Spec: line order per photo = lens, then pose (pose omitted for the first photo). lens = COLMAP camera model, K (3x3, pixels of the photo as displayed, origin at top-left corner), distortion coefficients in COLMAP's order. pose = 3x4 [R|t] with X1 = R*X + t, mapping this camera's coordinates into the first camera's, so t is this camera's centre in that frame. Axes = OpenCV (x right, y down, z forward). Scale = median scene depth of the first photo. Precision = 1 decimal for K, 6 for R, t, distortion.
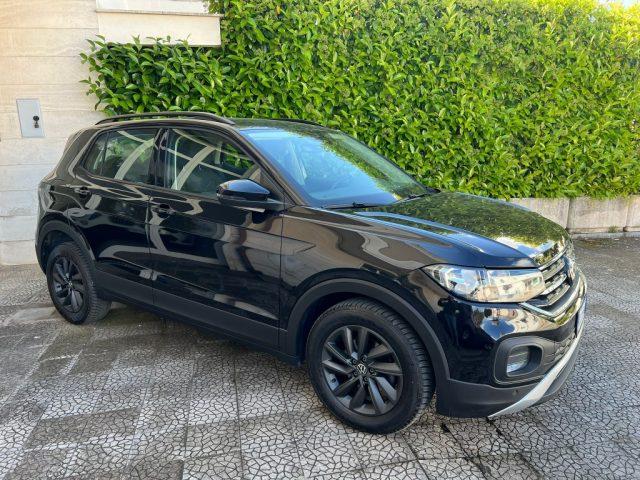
lens RADIAL K [[476.7, 0, 317.0], [0, 476.7, 234.8], [0, 0, 1]] dist [0.048059, -0.050061]
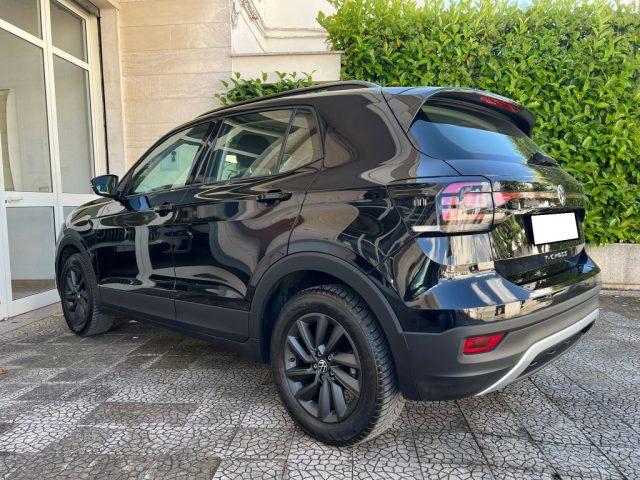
lens RADIAL K [[476.7, 0, 315.5], [0, 476.7, 239.9], [0, 0, 1]] dist [0.048059, -0.050061]
pose [[0.959126, 0.031098, -0.281265, 0.047572], [-0.067659, 0.990316, -0.121226, 0.069668], [0.274771, 0.135301, 0.951943, 0.067336]]
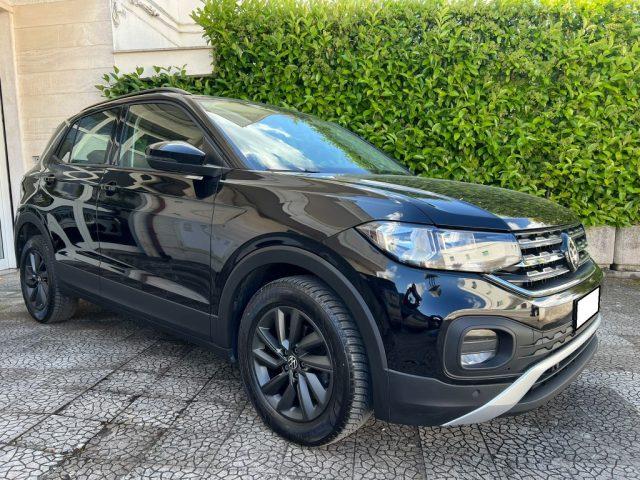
lens RADIAL K [[476.7, 0, 318.6], [0, 476.7, 243.0], [0, 0, 1]] dist [0.048059, -0.050061]
pose [[0.948950, 0.028140, -0.314168, 0.394499], [-0.060973, 0.993591, -0.095175, 0.077622], [0.309476, 0.109472, 0.944585, 0.094738]]
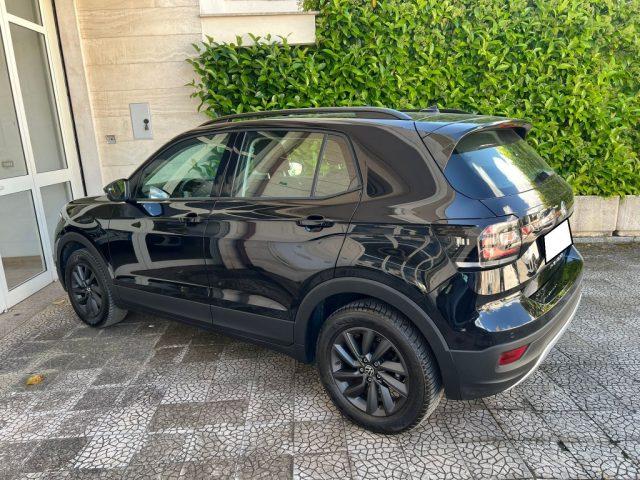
lens RADIAL K [[476.7, 0, 318.2], [0, 476.7, 241.8], [0, 0, 1]] dist [0.048059, -0.050061]
pose [[0.986332, 0.016660, -0.163924, -0.025528], [-0.012396, 0.999559, 0.026999, -0.006797], [0.164302, -0.024598, 0.986103, 0.002669]]
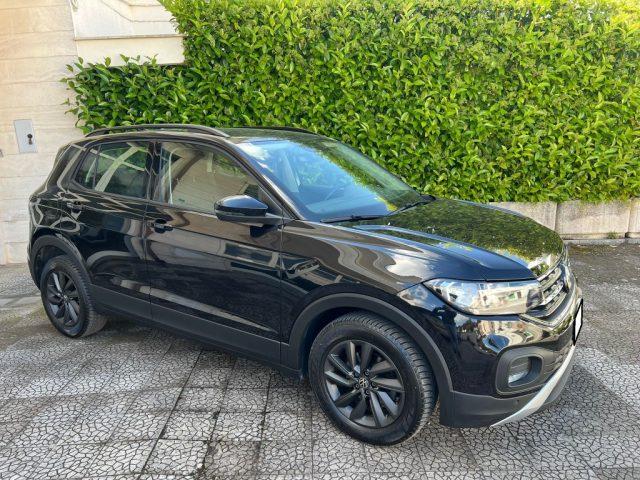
lens RADIAL K [[476.7, 0, 318.5], [0, 476.7, 242.3], [0, 0, 1]] dist [0.048059, -0.050061]
pose [[0.983567, 0.007988, -0.180368, 0.307069], [-0.007464, 0.999966, 0.003582, 0.003164], [0.180391, -0.002177, 0.983593, -0.009086]]
